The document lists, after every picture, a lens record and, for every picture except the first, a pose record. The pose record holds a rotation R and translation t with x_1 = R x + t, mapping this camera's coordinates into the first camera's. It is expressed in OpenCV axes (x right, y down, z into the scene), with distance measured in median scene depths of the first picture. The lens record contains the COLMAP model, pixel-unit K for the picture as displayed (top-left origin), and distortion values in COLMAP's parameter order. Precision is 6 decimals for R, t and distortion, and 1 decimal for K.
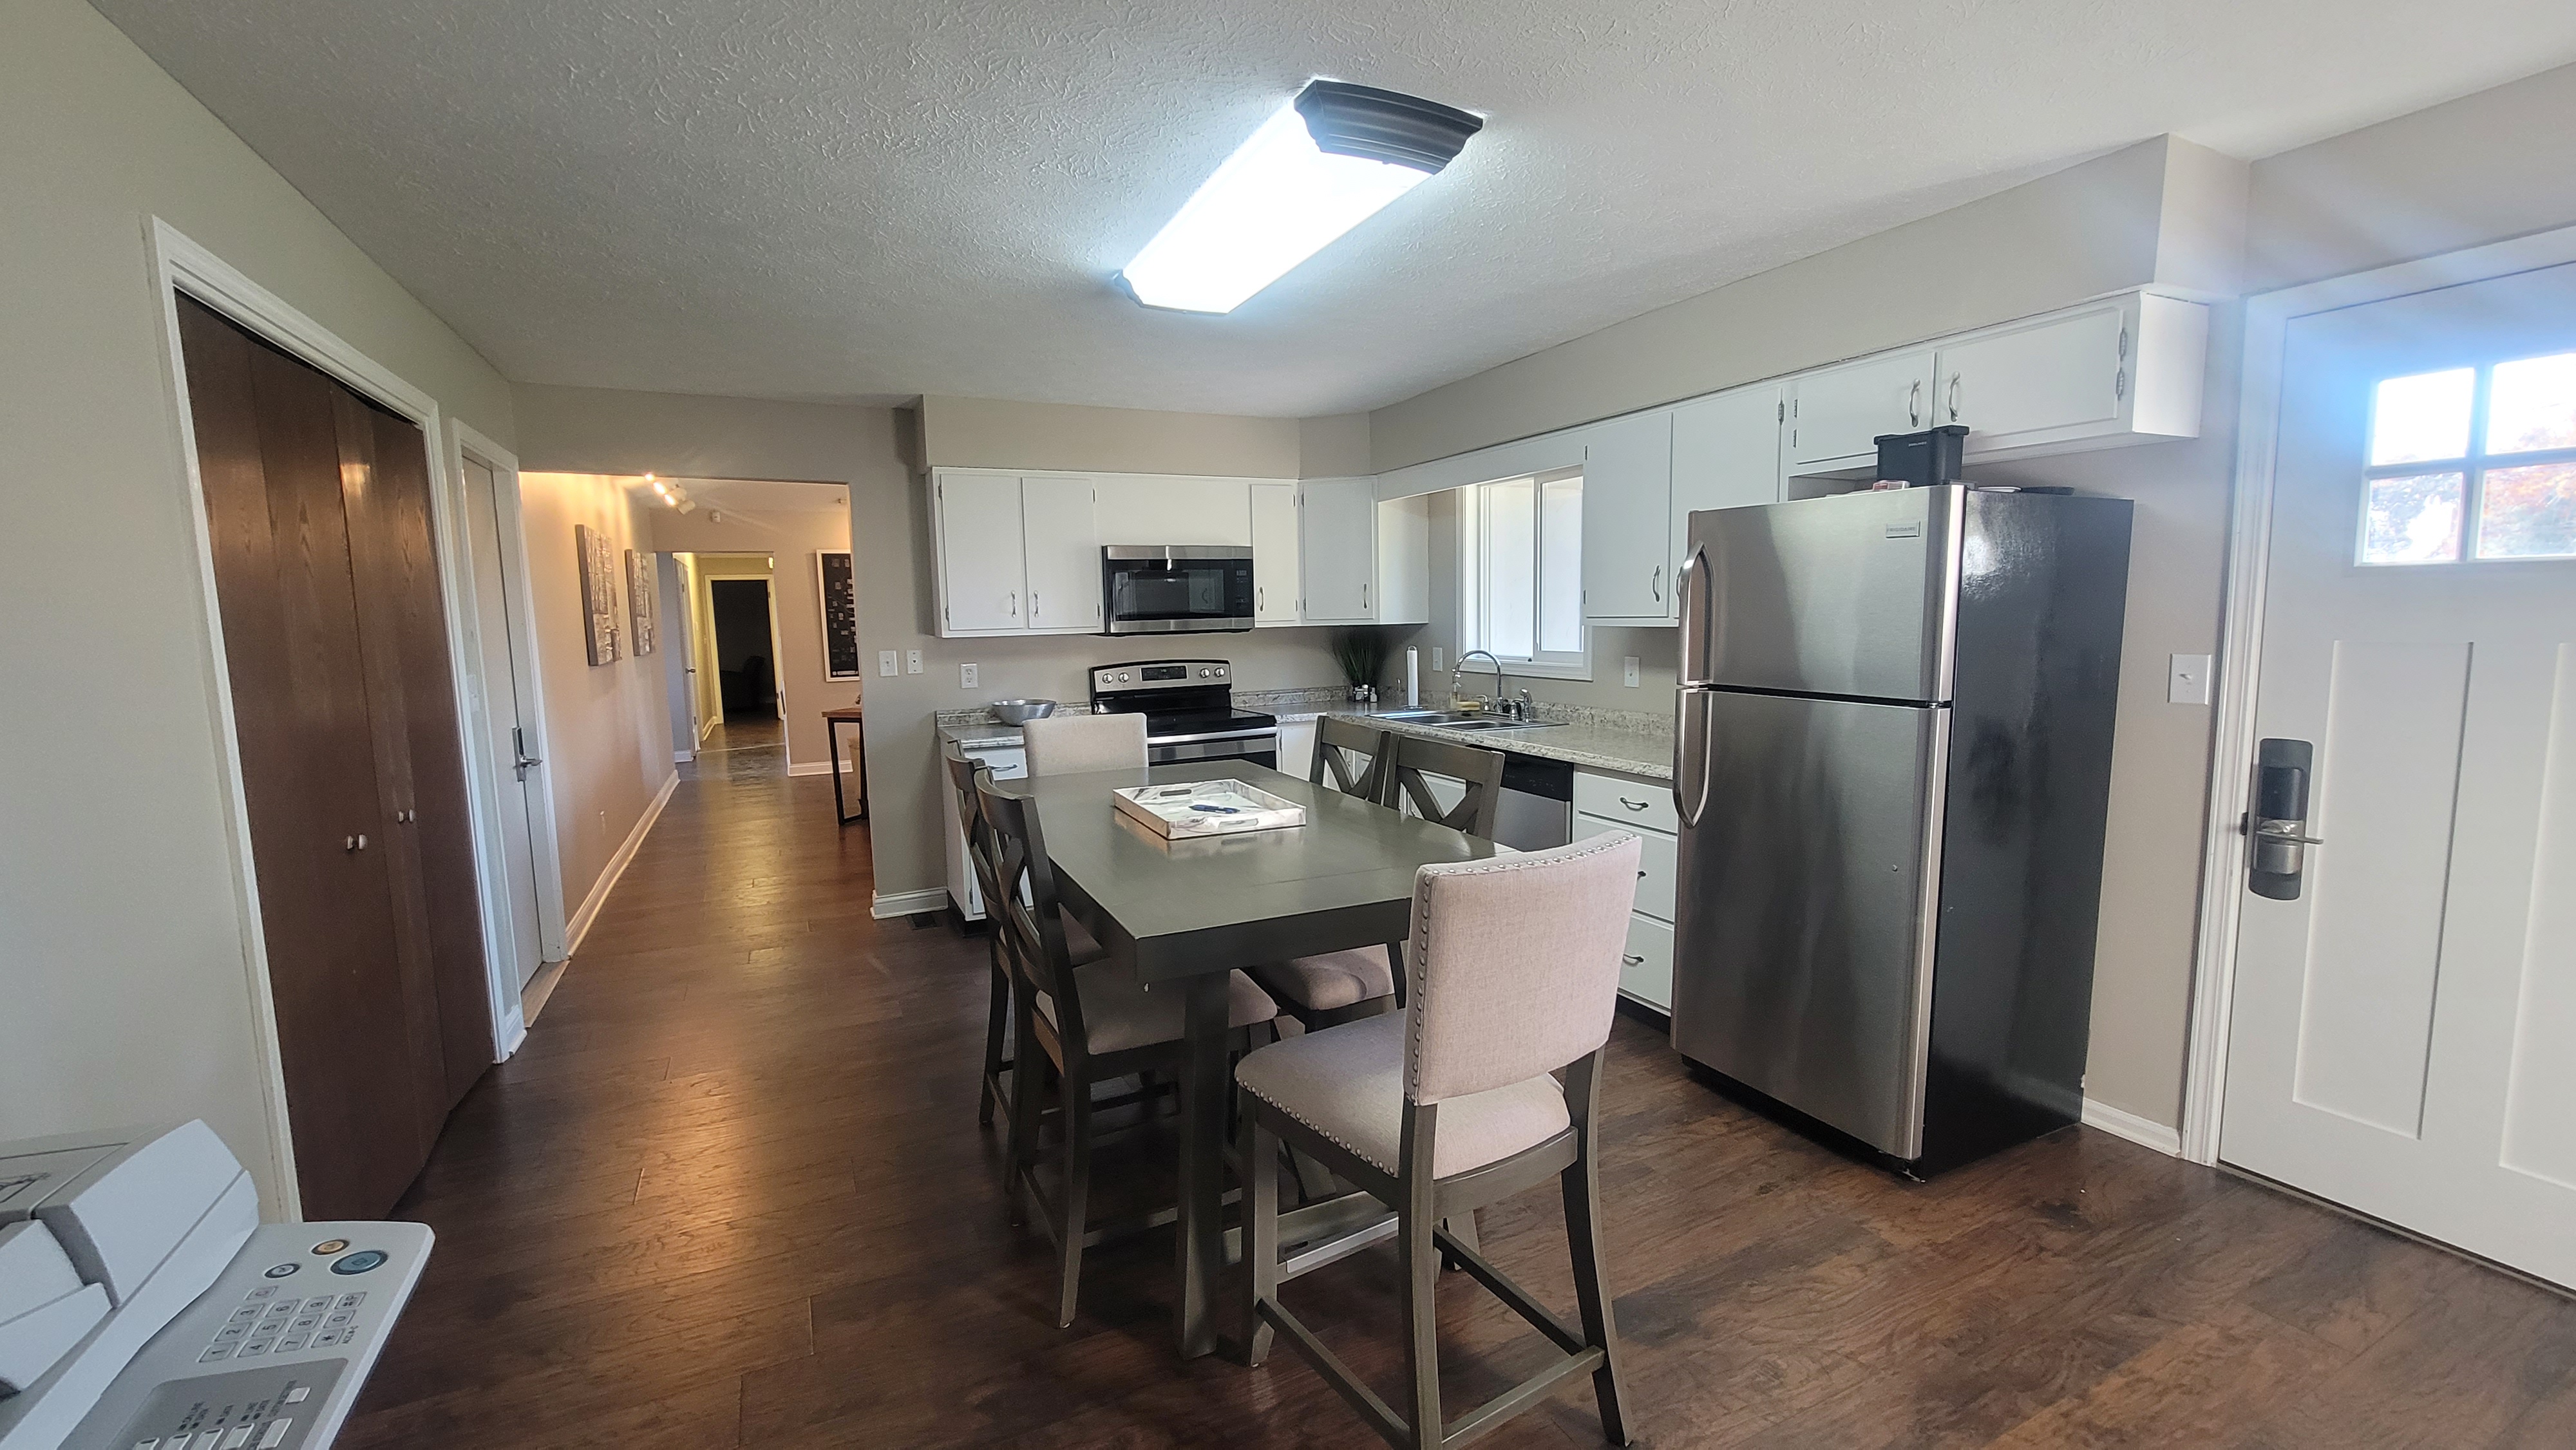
lens RADIAL K [[1049.9, 0, 1294.9], [0, 1049.9, 730.2], [0, 0, 1]] dist [-0.000046, 0.000003]
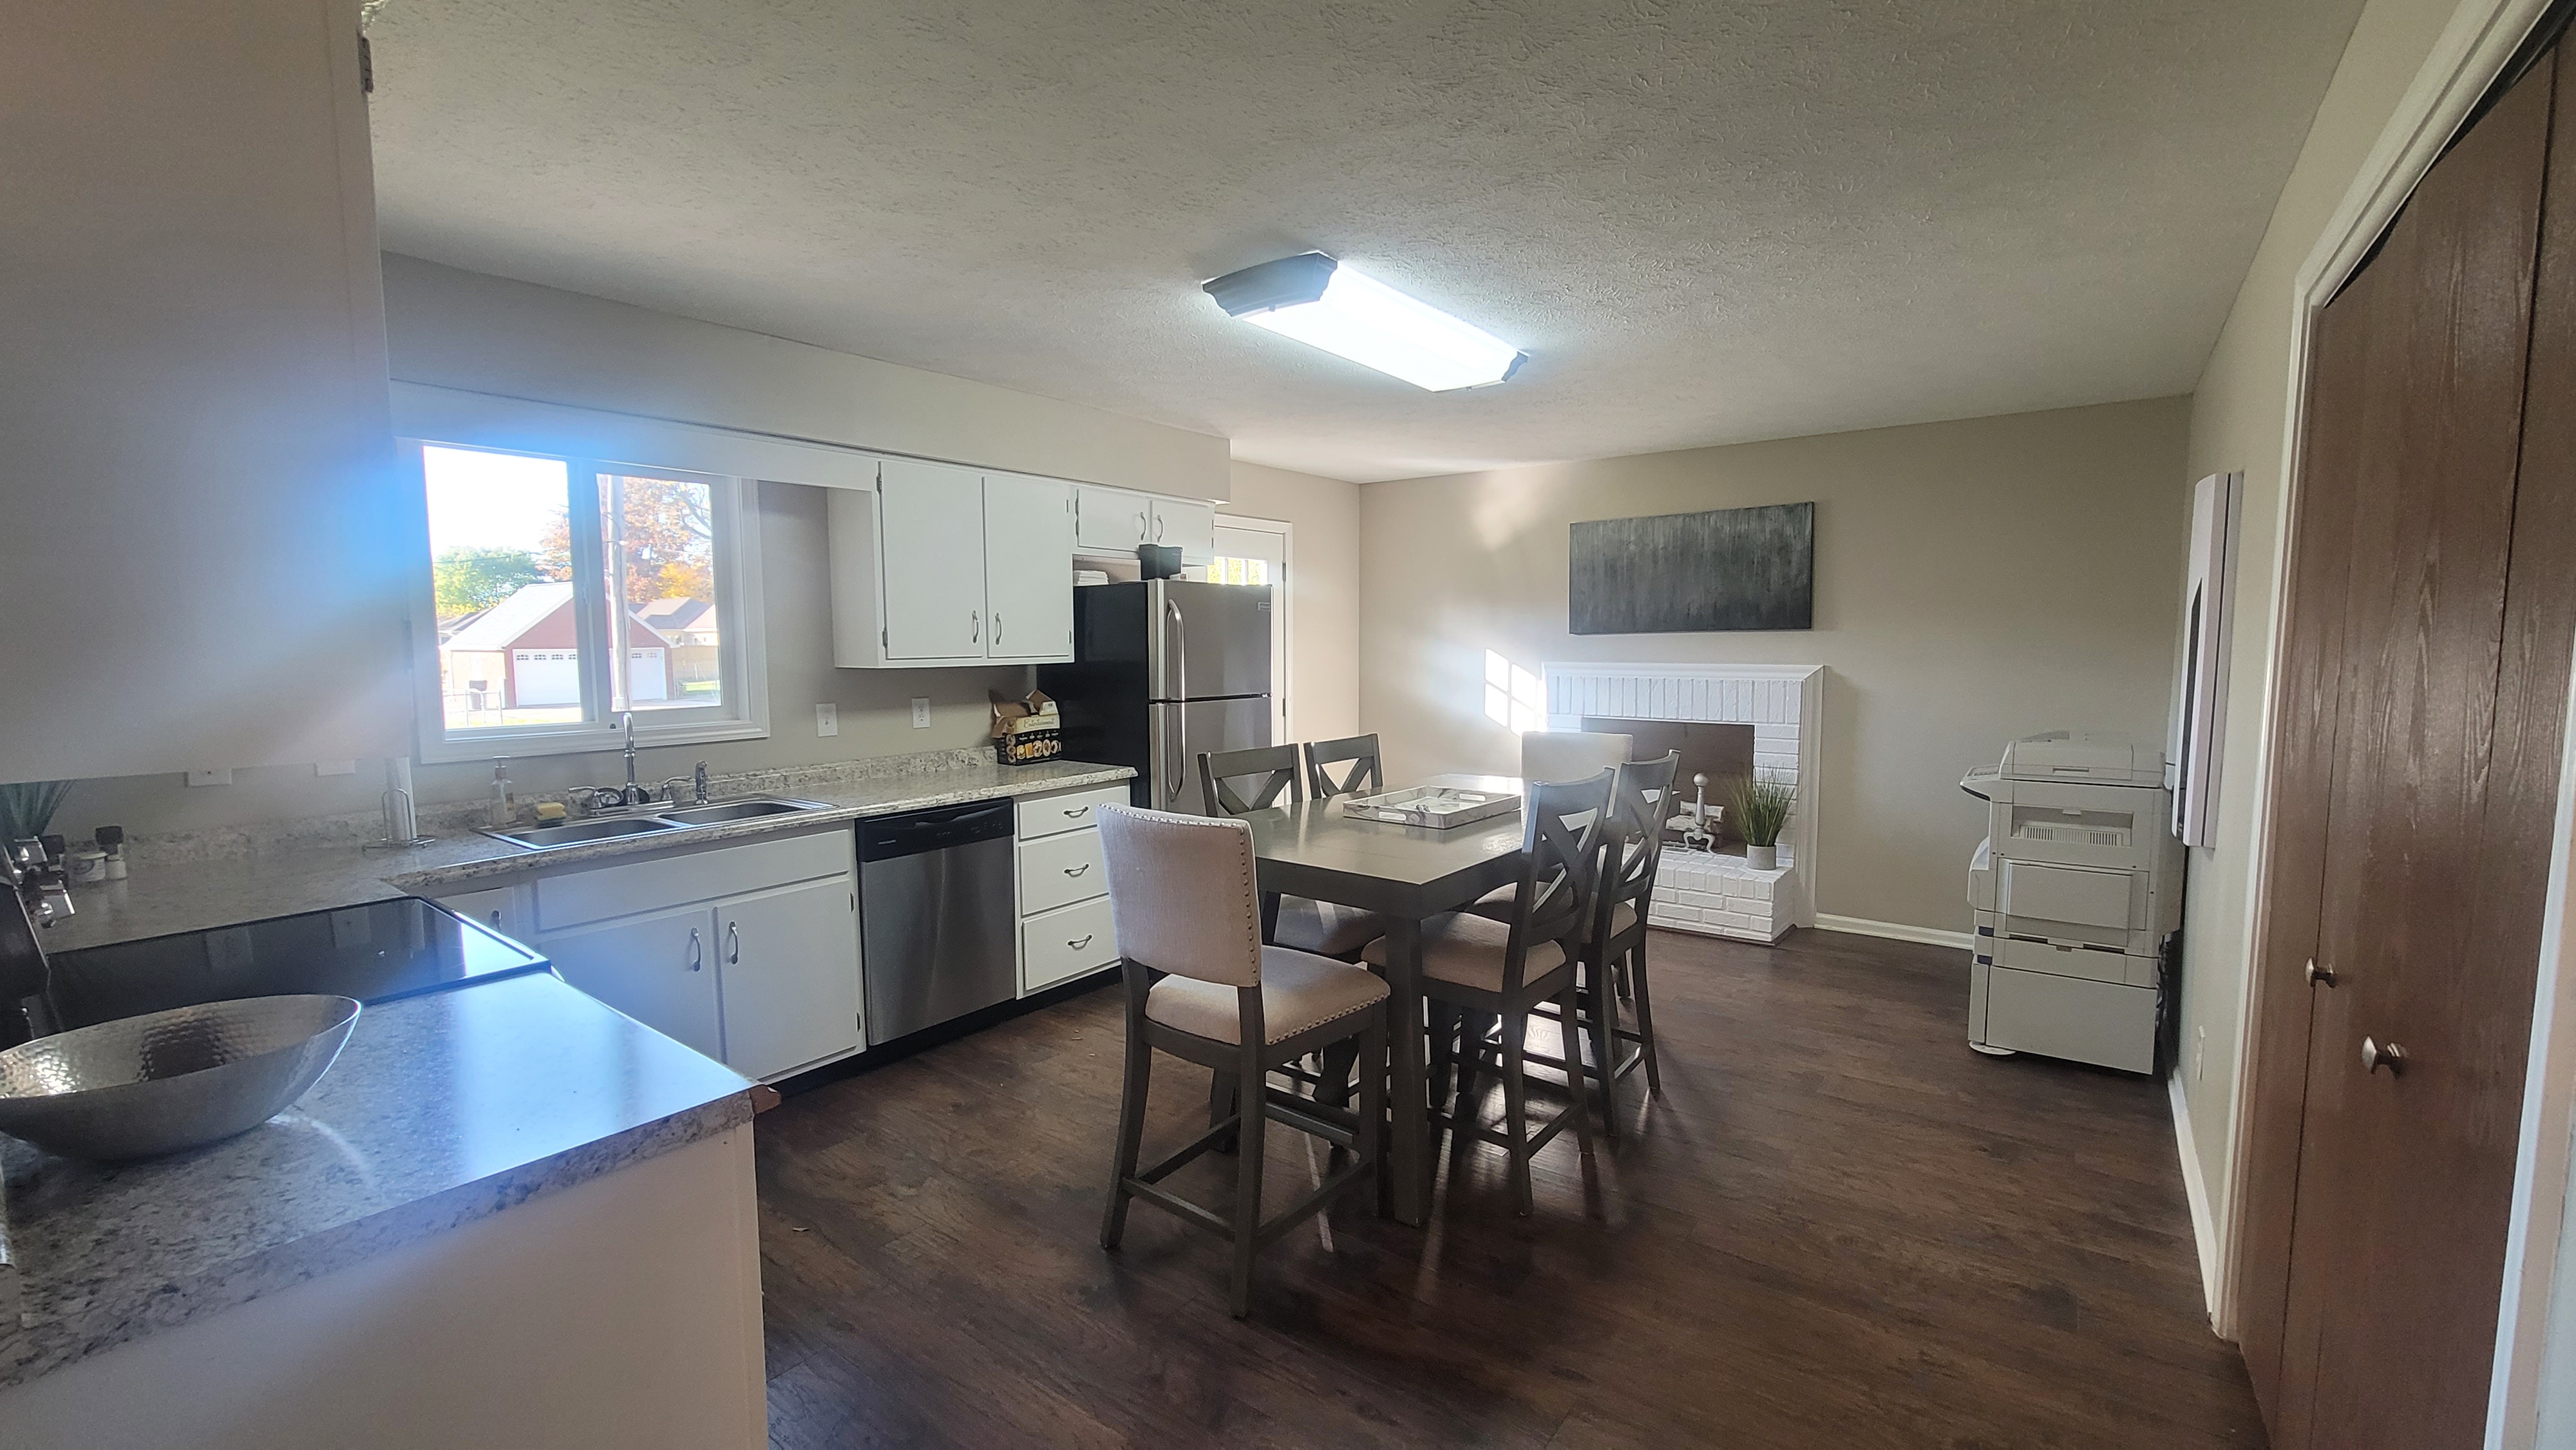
lens RADIAL K [[1049.9, 0, 1290.4], [0, 1049.9, 724.1], [0, 0, 1]] dist [-0.000046, 0.000003]
pose [[-0.447007, -0.054621, 0.892861, -0.794003], [0.119836, 0.985480, 0.120282, -0.132668], [-0.886467, 0.160764, -0.433971, 1.207772]]
